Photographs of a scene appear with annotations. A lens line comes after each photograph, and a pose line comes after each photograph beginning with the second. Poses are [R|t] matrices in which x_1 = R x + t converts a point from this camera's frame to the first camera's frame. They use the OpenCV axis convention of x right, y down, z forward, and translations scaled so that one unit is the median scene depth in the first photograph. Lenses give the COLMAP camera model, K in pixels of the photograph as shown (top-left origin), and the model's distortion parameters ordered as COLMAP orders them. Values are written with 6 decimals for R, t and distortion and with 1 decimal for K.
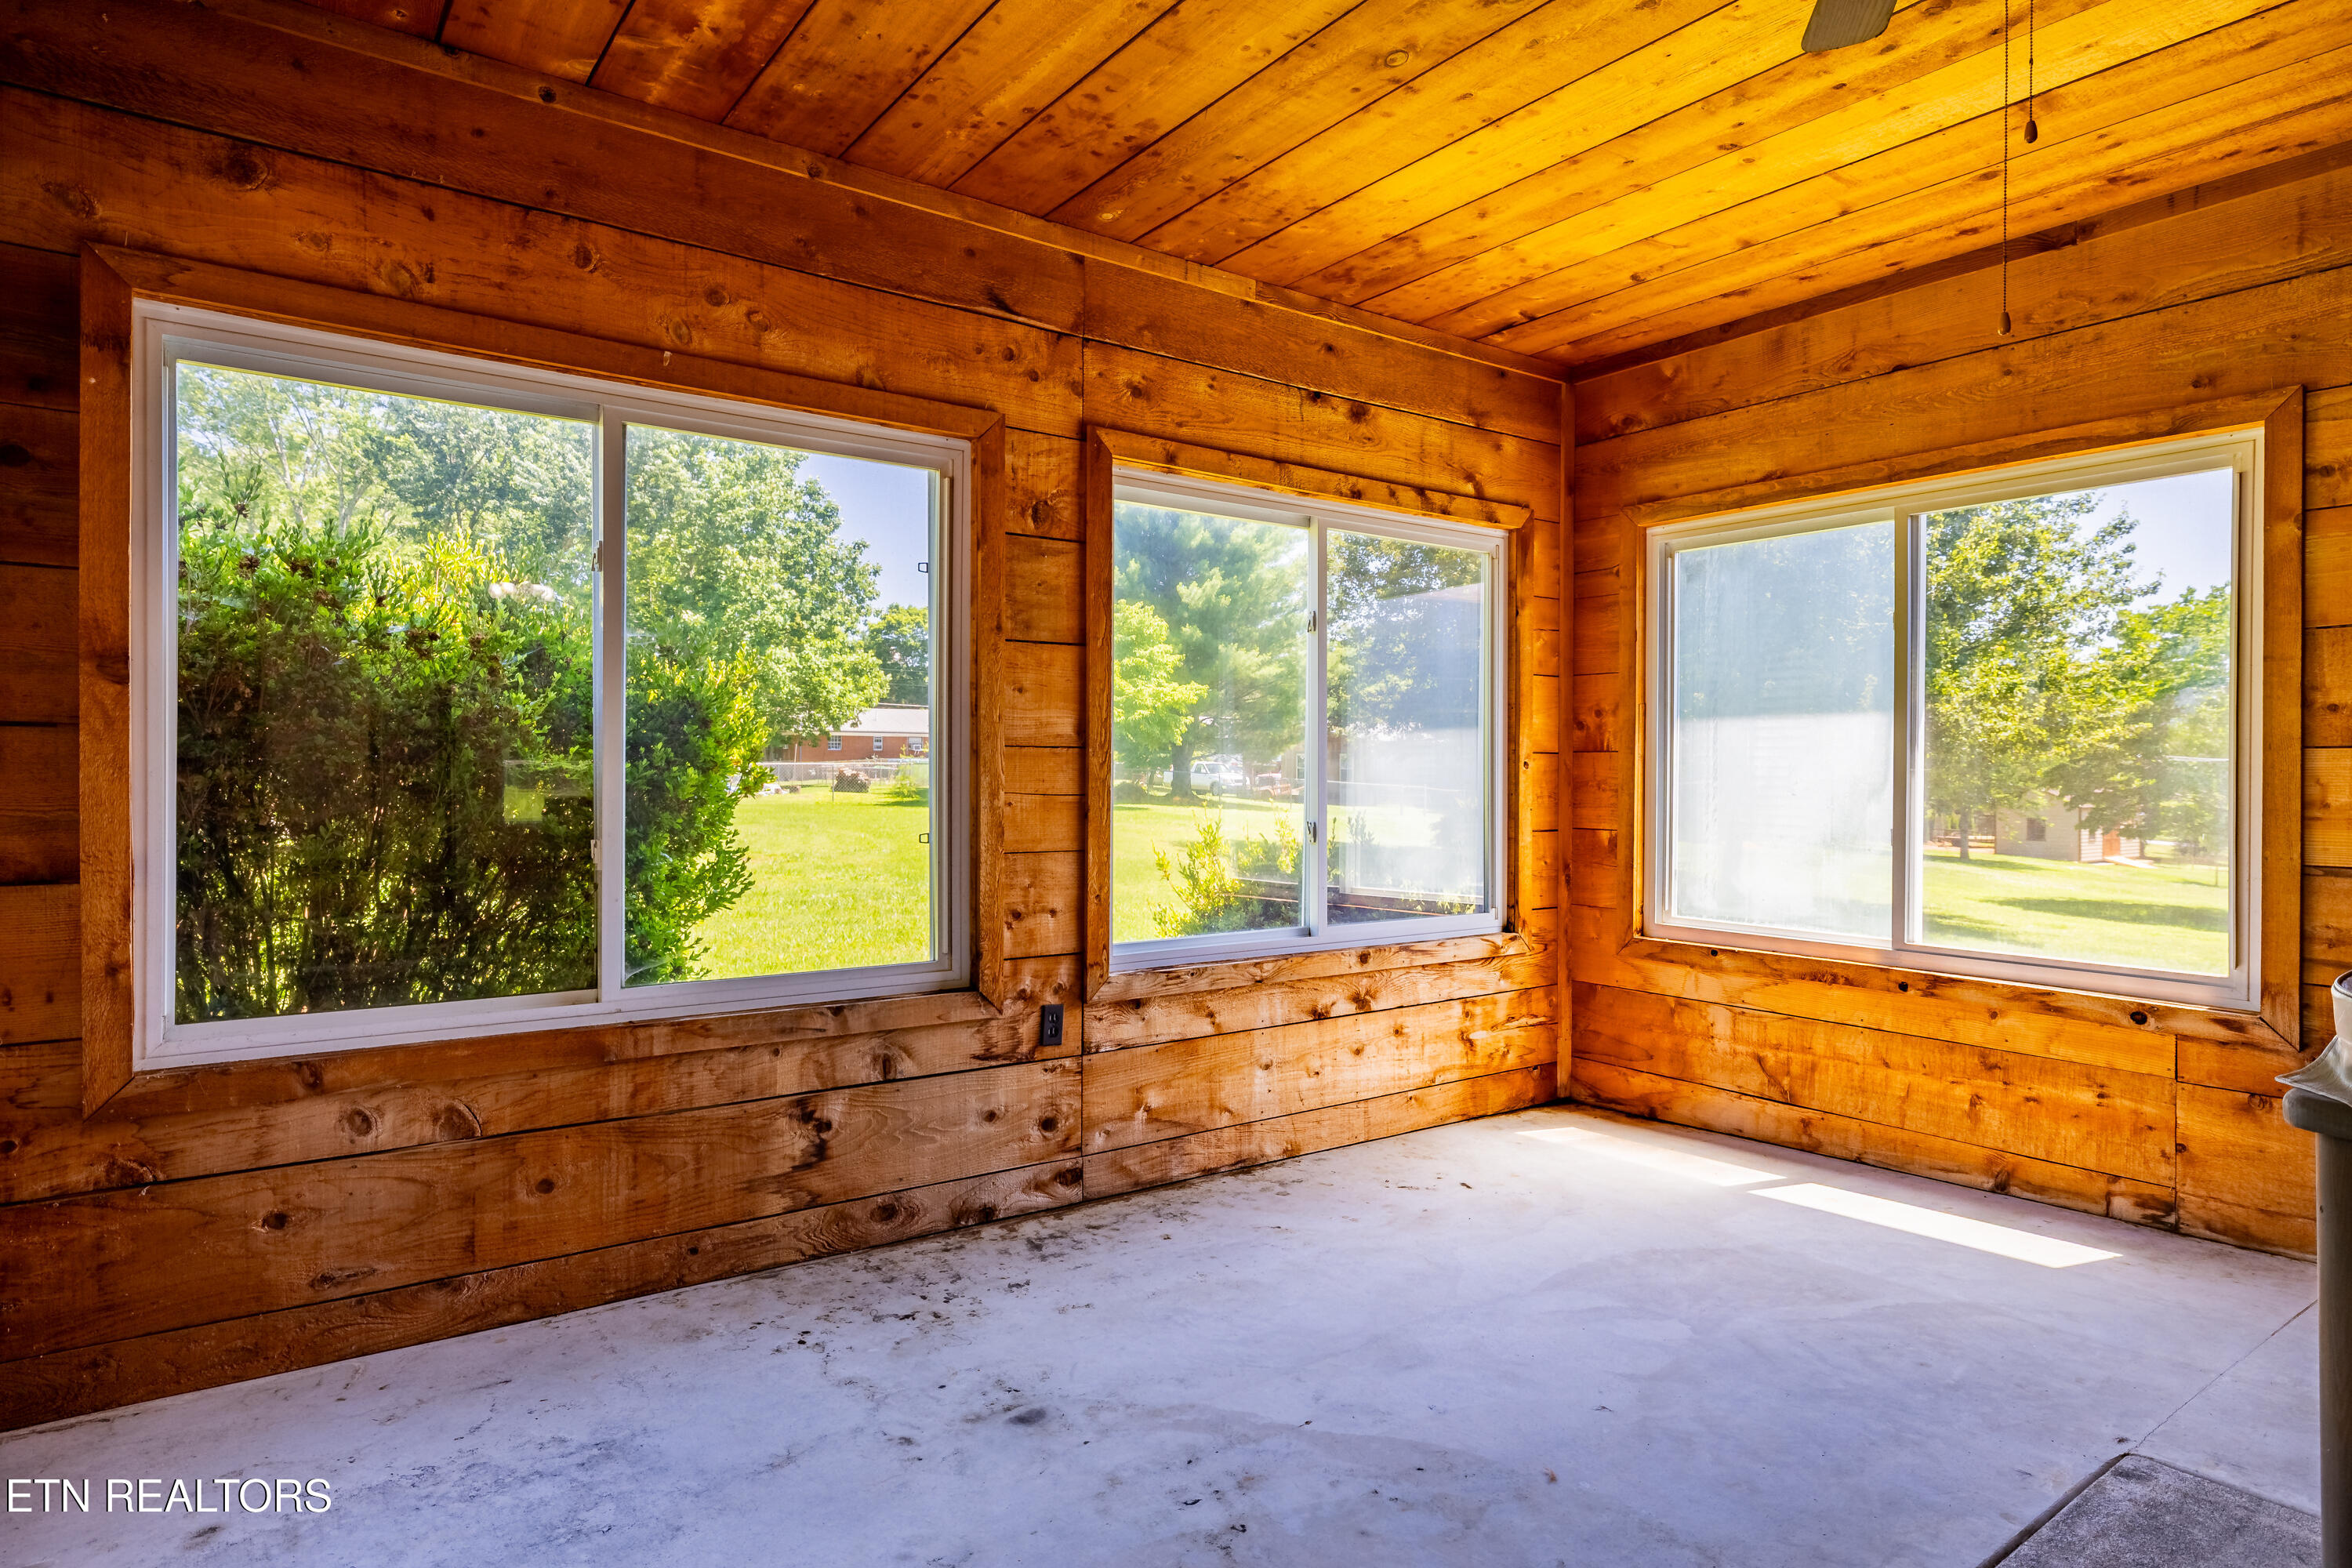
lens RADIAL K [[1316.5, 0, 1180.8], [0, 1316.5, 778.1], [0, 0, 1]] dist [-0.008256, -0.001210]
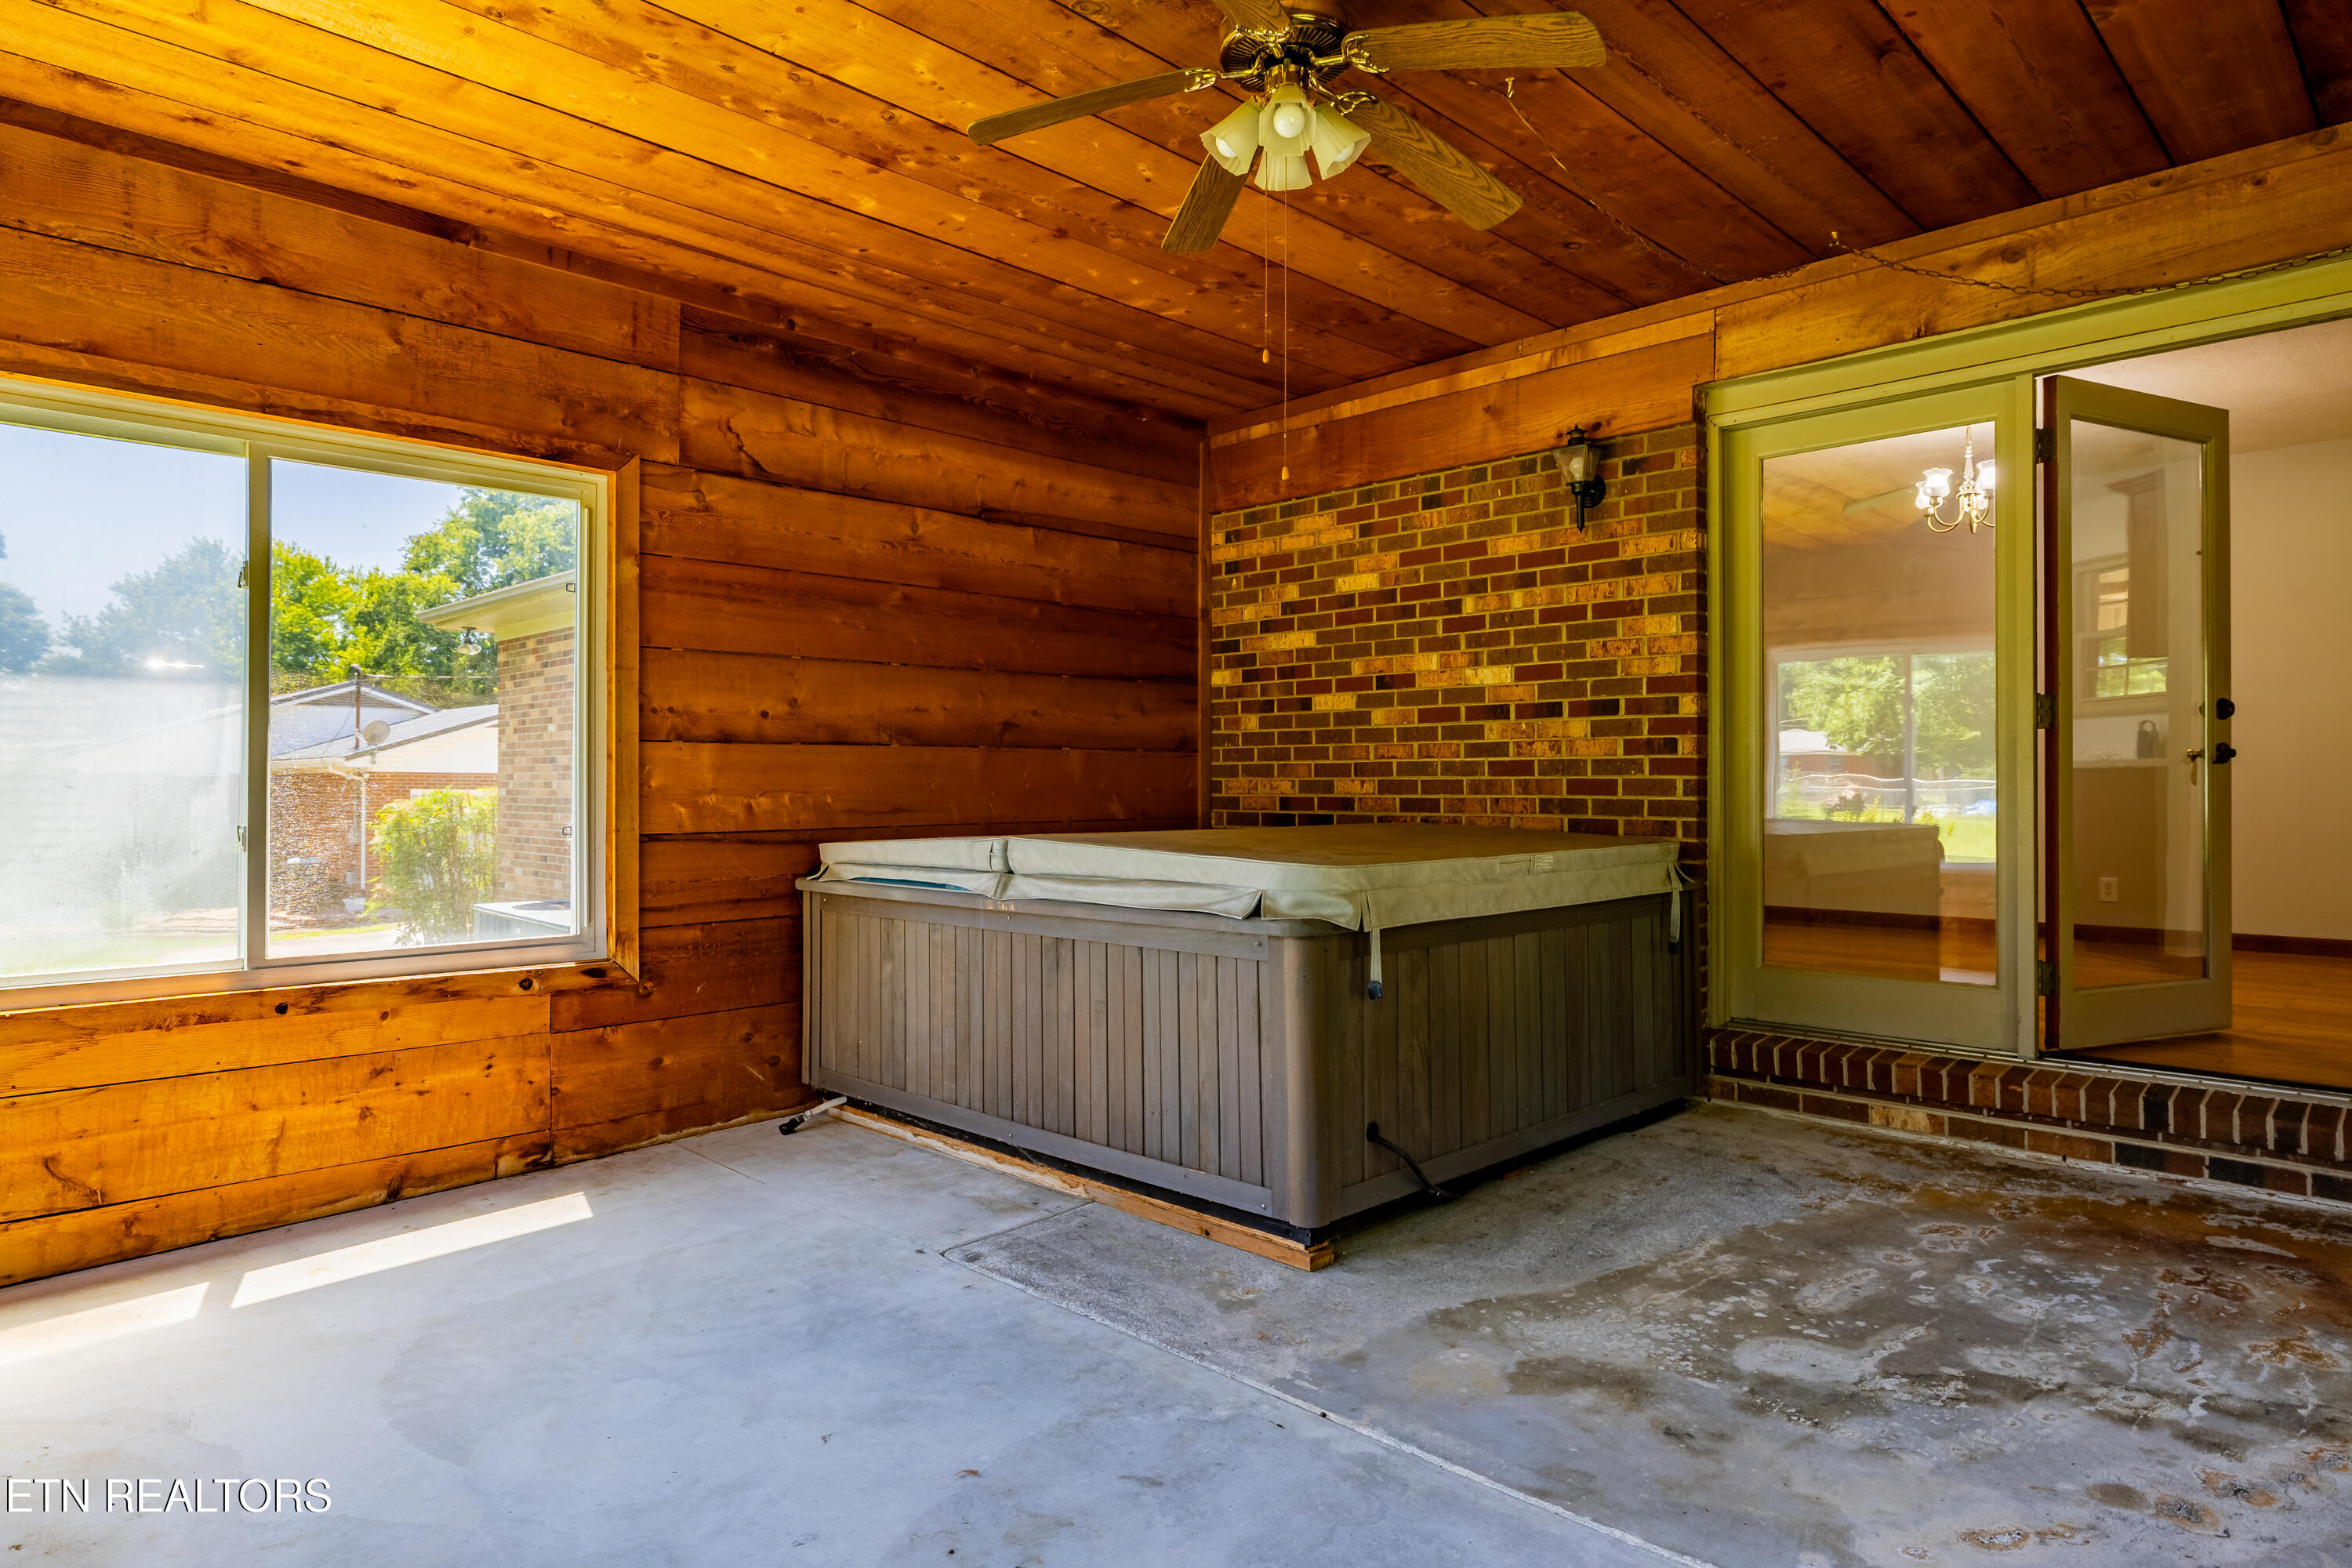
lens RADIAL K [[1316.5, 0, 1198.4], [0, 1316.5, 785.2], [0, 0, 1]] dist [-0.008256, -0.001210]
pose [[-0.163078, -0.007592, 0.986584, -0.422420], [0.004725, 0.999953, 0.008476, 0.009419], [-0.986602, 0.006044, -0.163034, 0.595892]]
